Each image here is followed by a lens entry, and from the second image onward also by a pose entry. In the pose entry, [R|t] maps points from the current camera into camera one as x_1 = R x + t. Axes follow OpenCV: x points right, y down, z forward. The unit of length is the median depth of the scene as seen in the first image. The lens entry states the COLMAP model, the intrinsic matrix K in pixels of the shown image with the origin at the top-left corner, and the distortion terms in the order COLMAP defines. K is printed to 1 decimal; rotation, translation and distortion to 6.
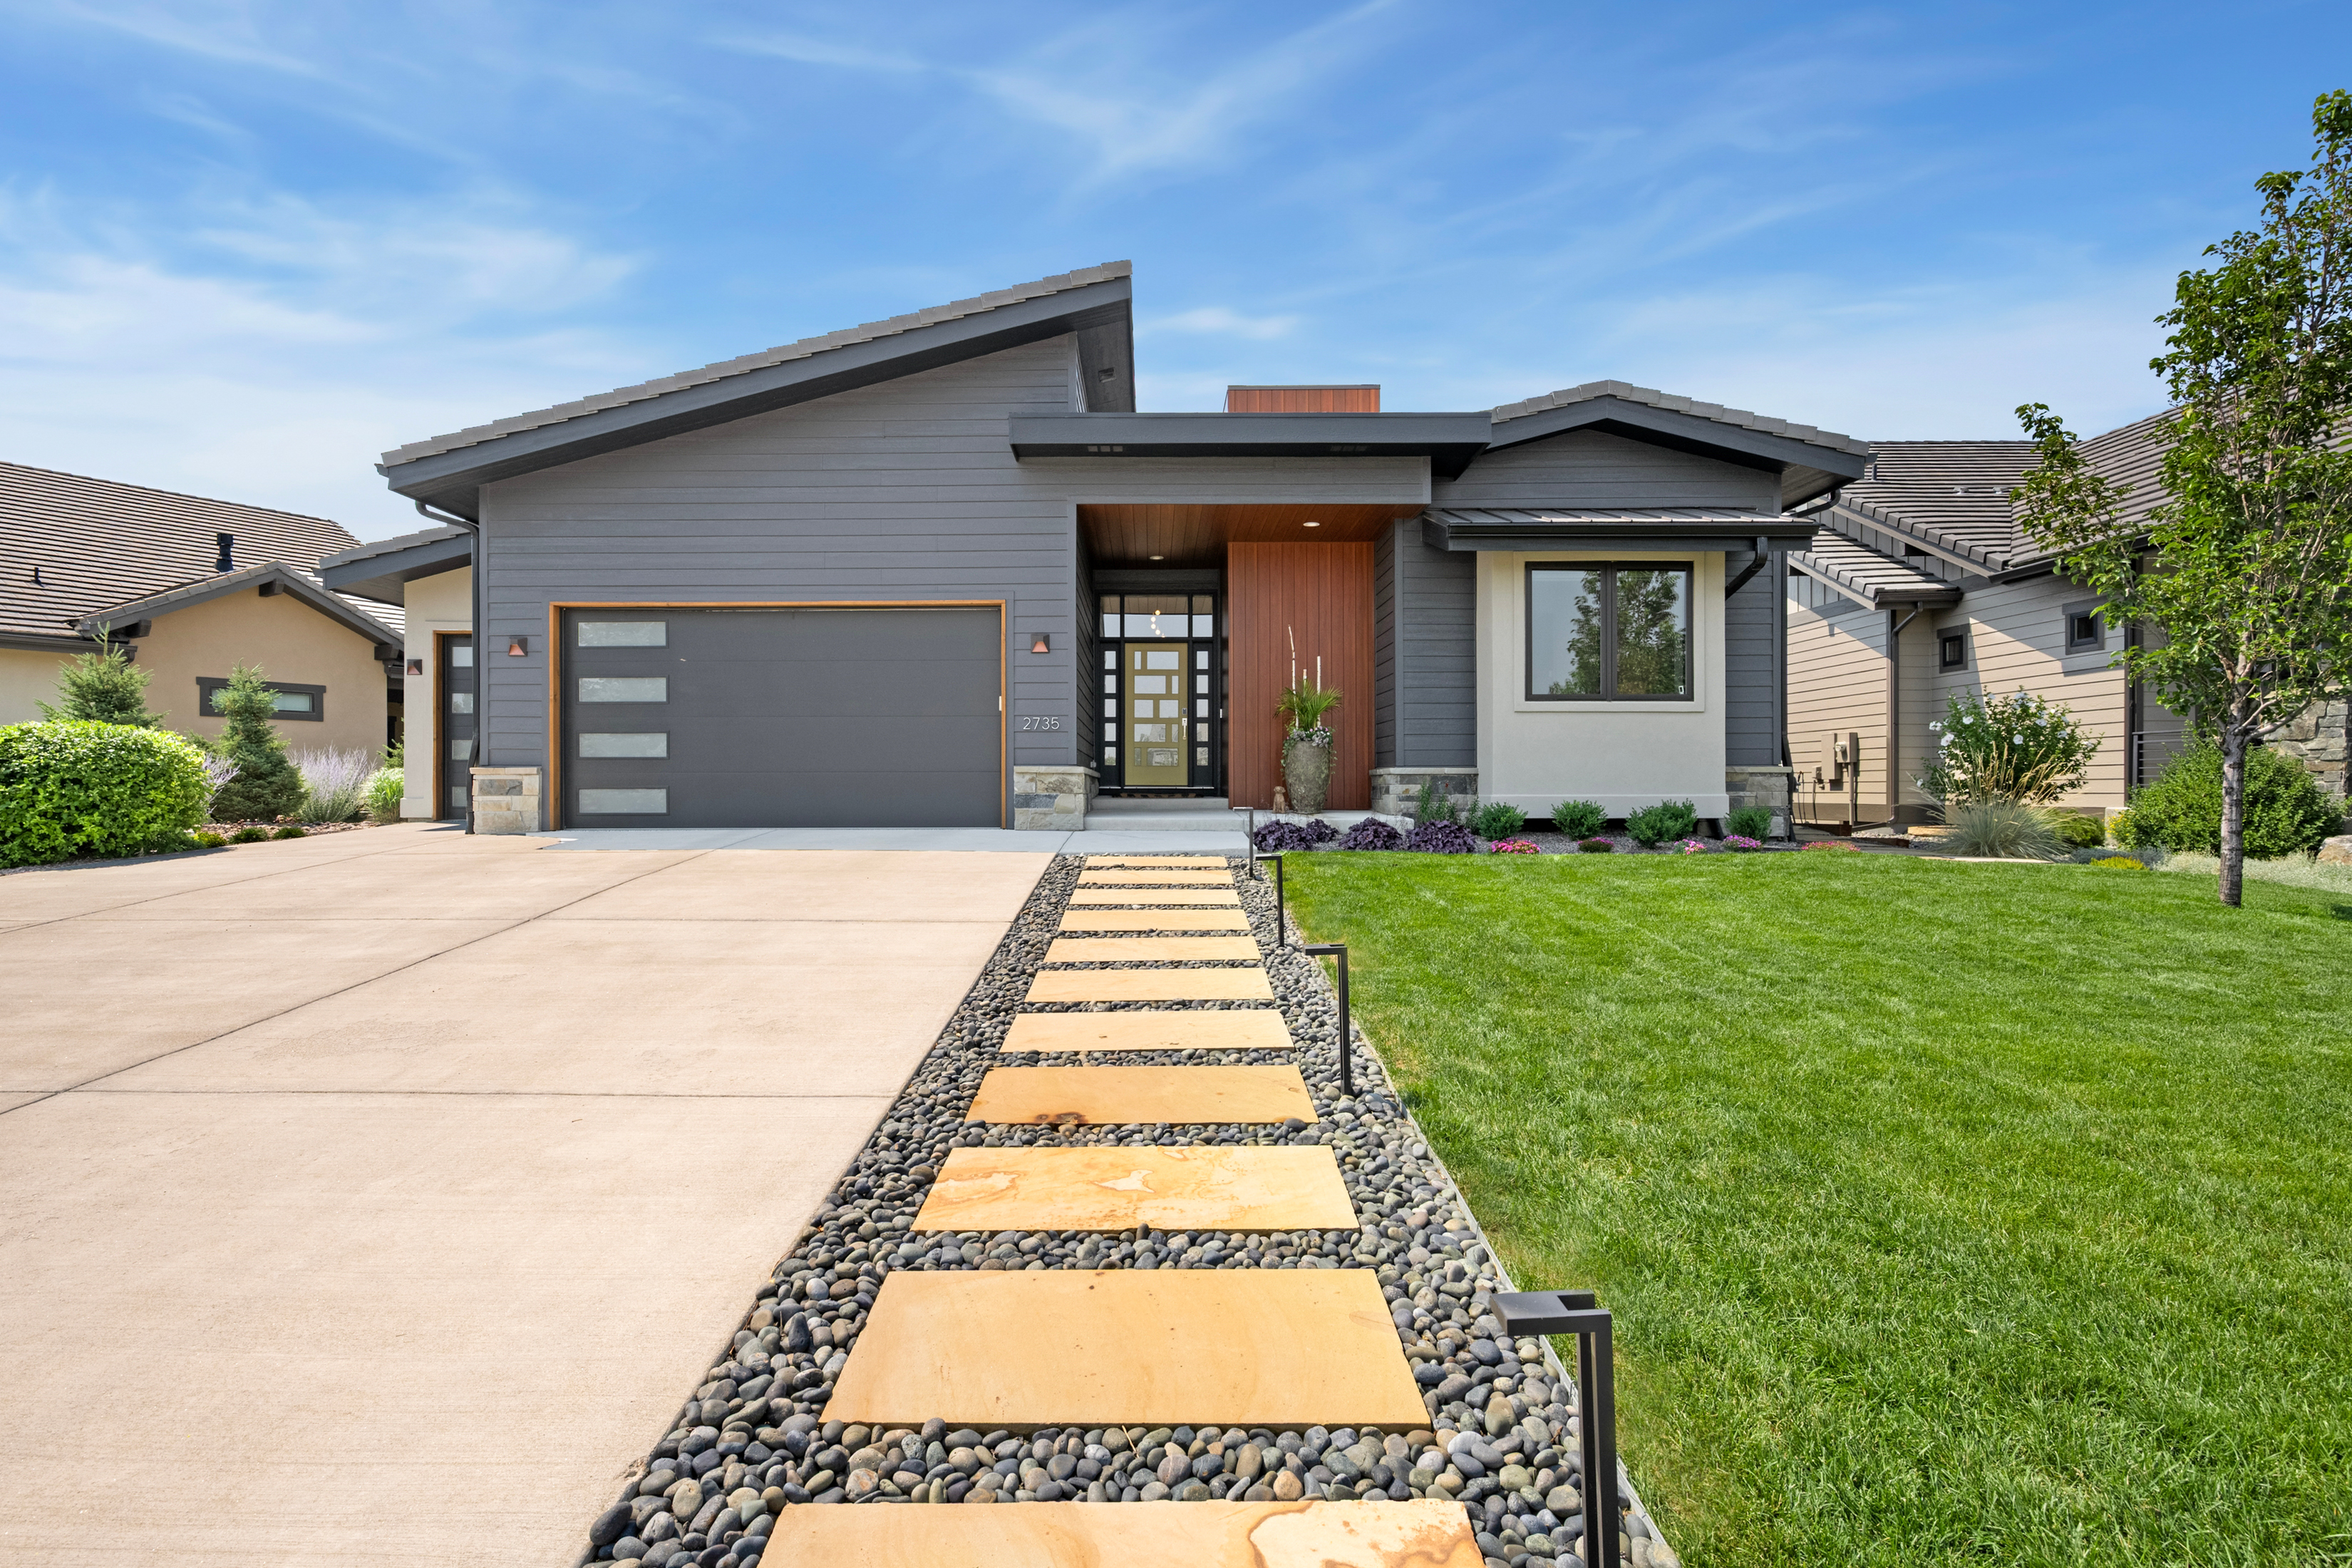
lens RADIAL K [[1179.2, 0, 1156.1], [0, 1179.2, 787.2], [0, 0, 1]] dist [0.005100, -0.000380]
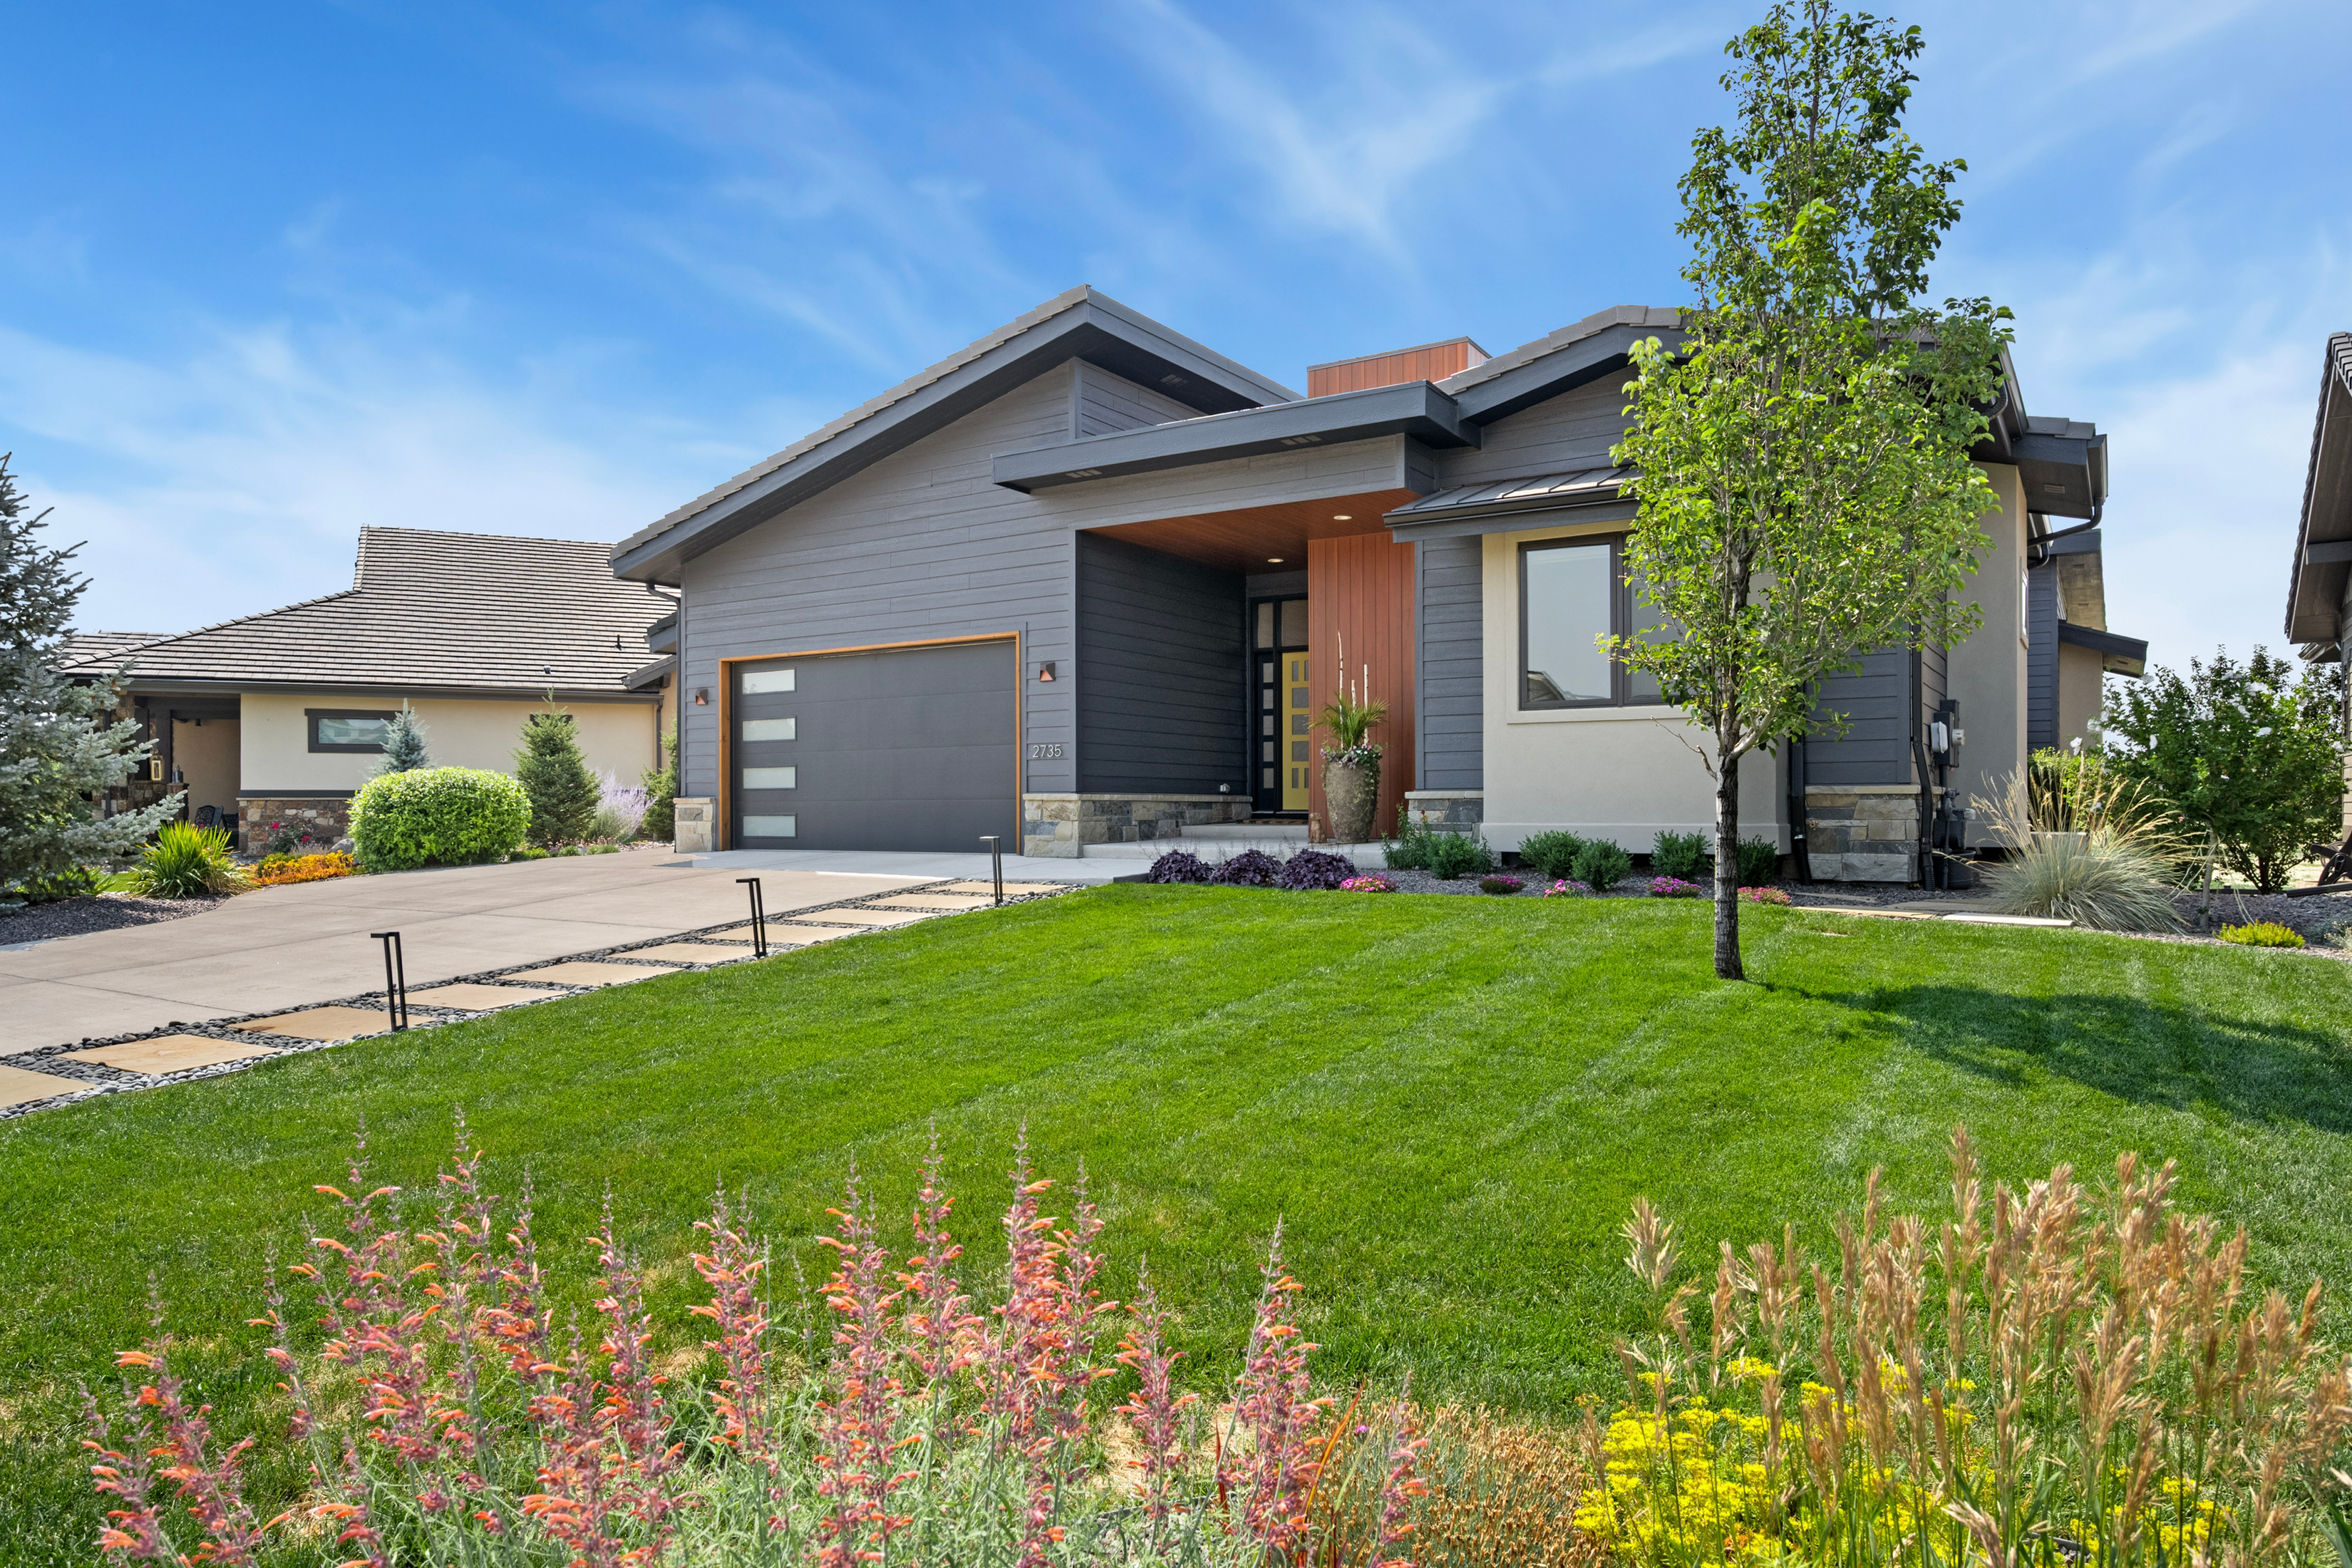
lens RADIAL K [[1438.0, 0, 1188.2], [0, 1438.0, 788.4], [0, 0, 1]] dist [-0.006252, -0.000274]
pose [[0.848189, -0.009164, -0.529615, 0.641613], [0.003882, 0.999931, -0.011086, -0.008002], [0.529680, 0.007347, 0.848166, 0.023063]]
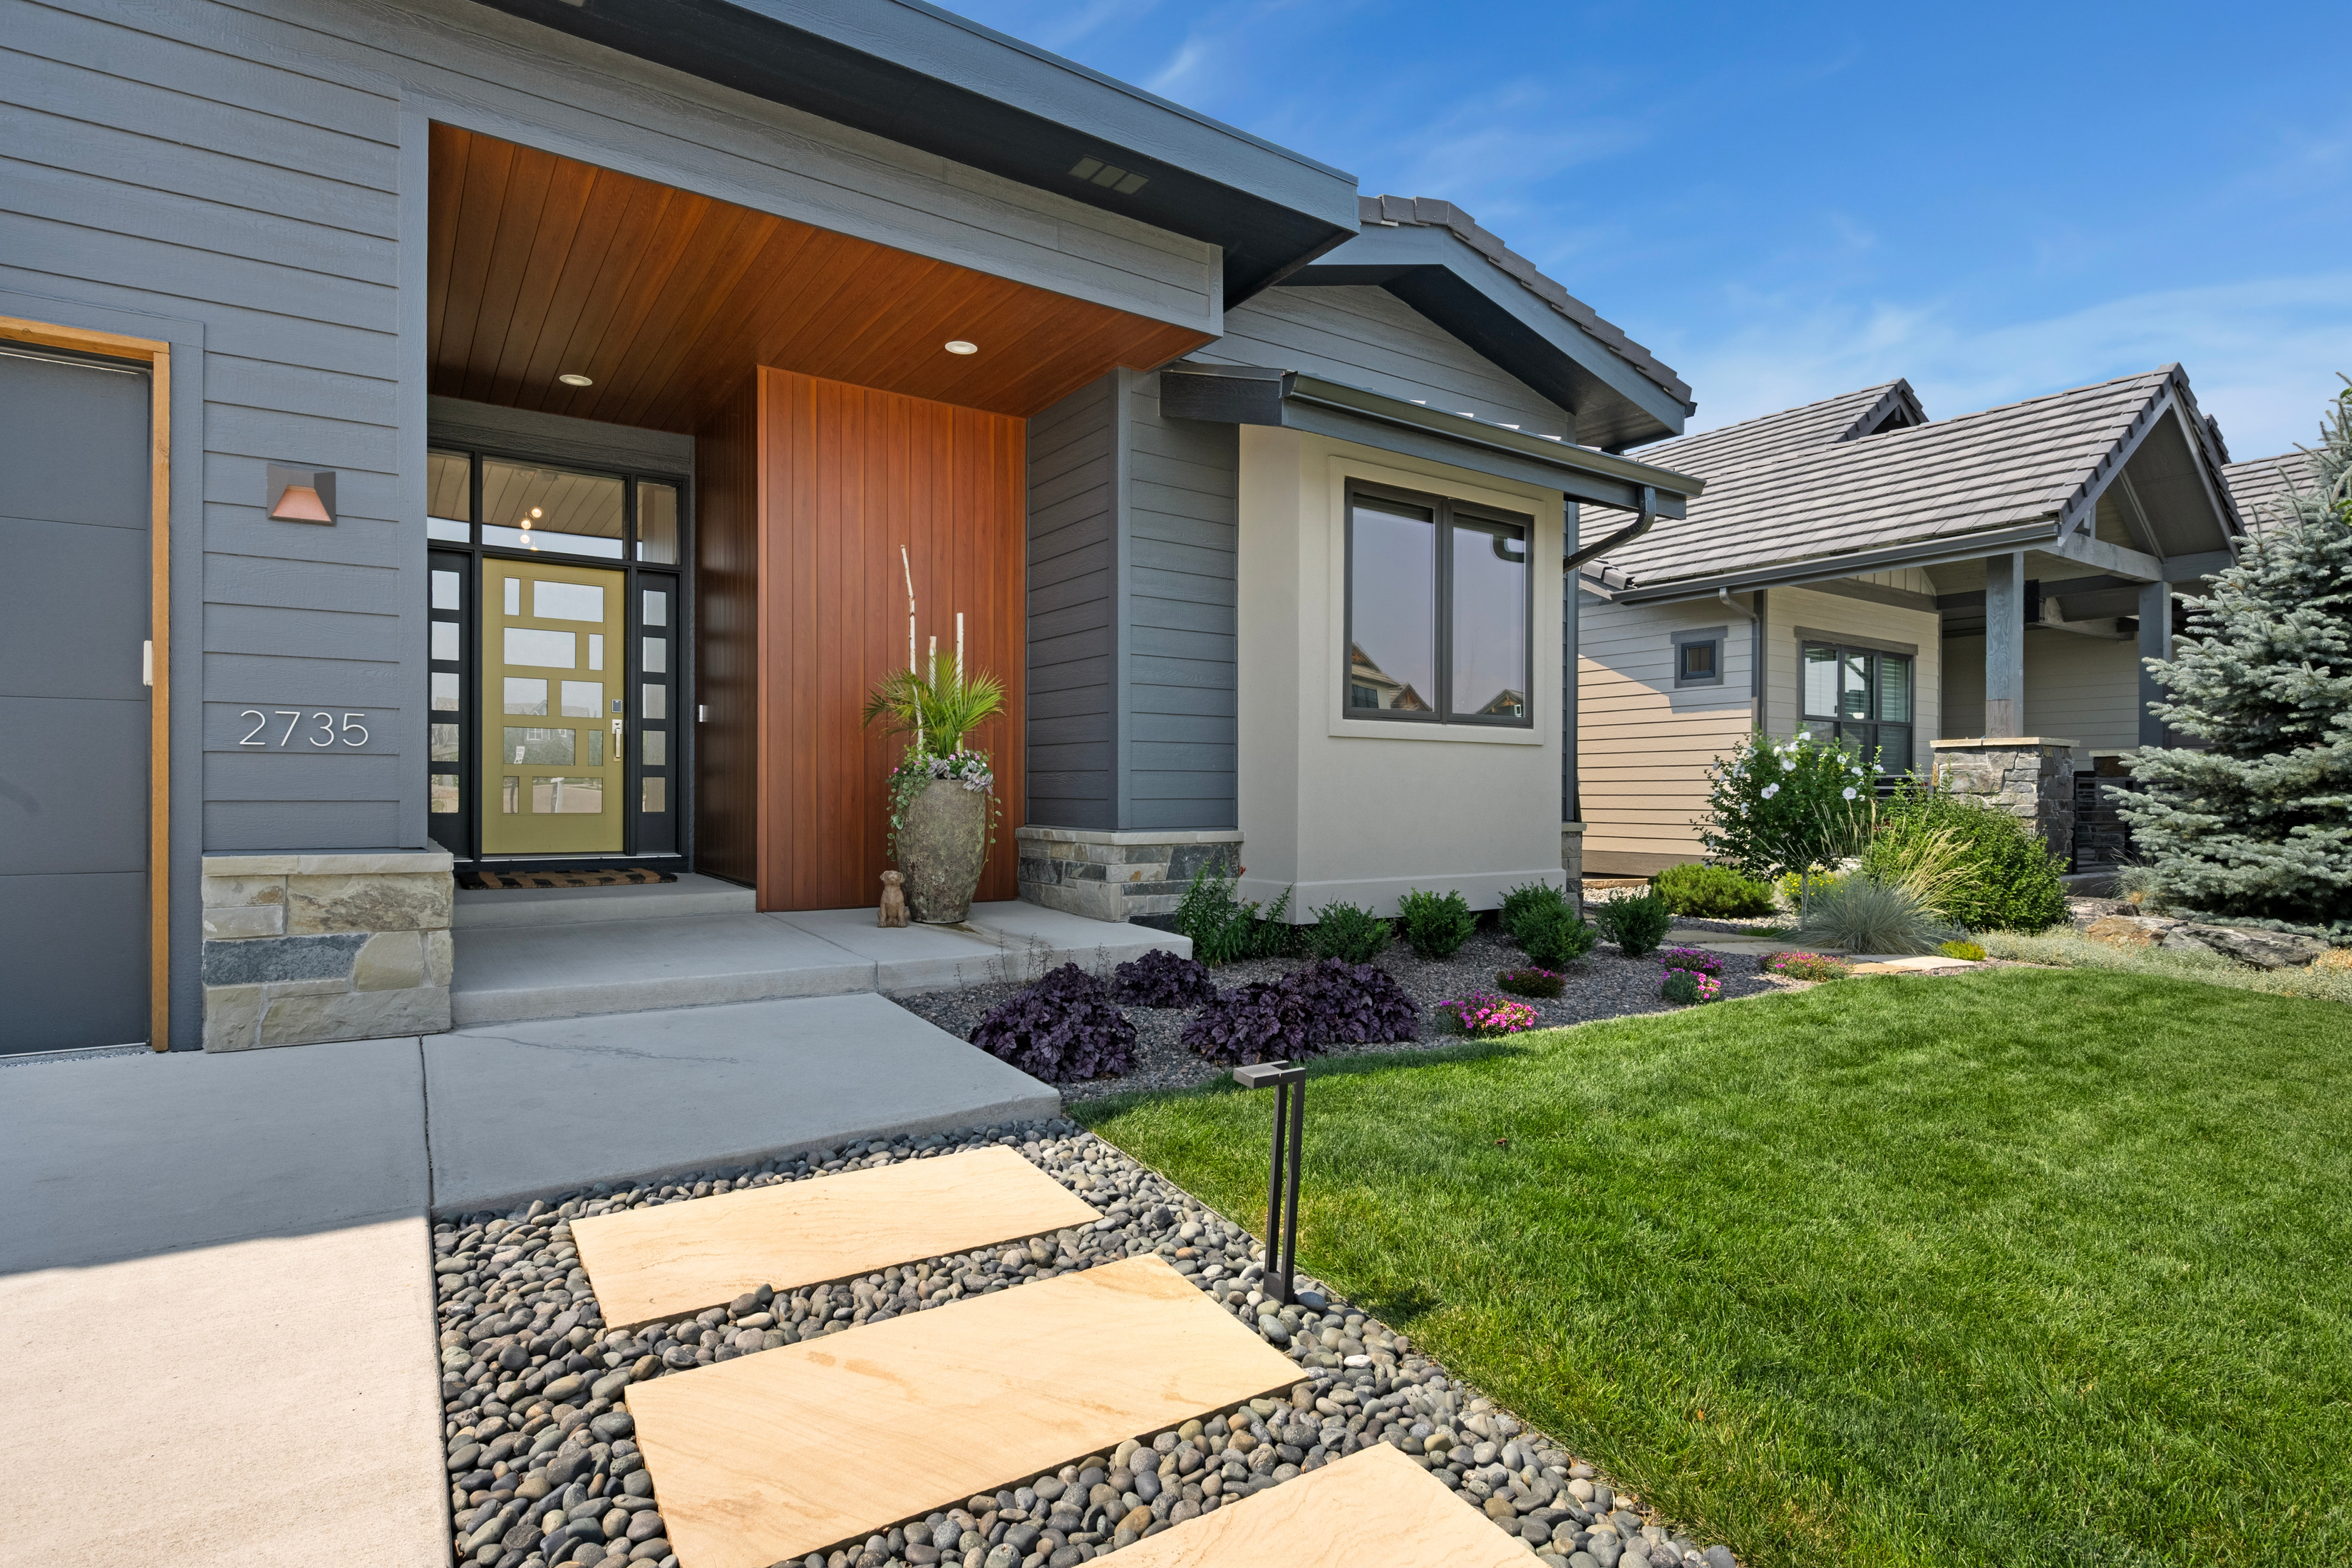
lens RADIAL K [[1179.2, 0, 1168.3], [0, 1179.2, 791.2], [0, 0, 1]] dist [0.005100, -0.000380]
pose [[0.829525, 0.004642, 0.558450, -0.079692], [-0.005608, 0.999984, 0.000018, -0.036610], [-0.558441, -0.003147, 0.829538, 0.565864]]
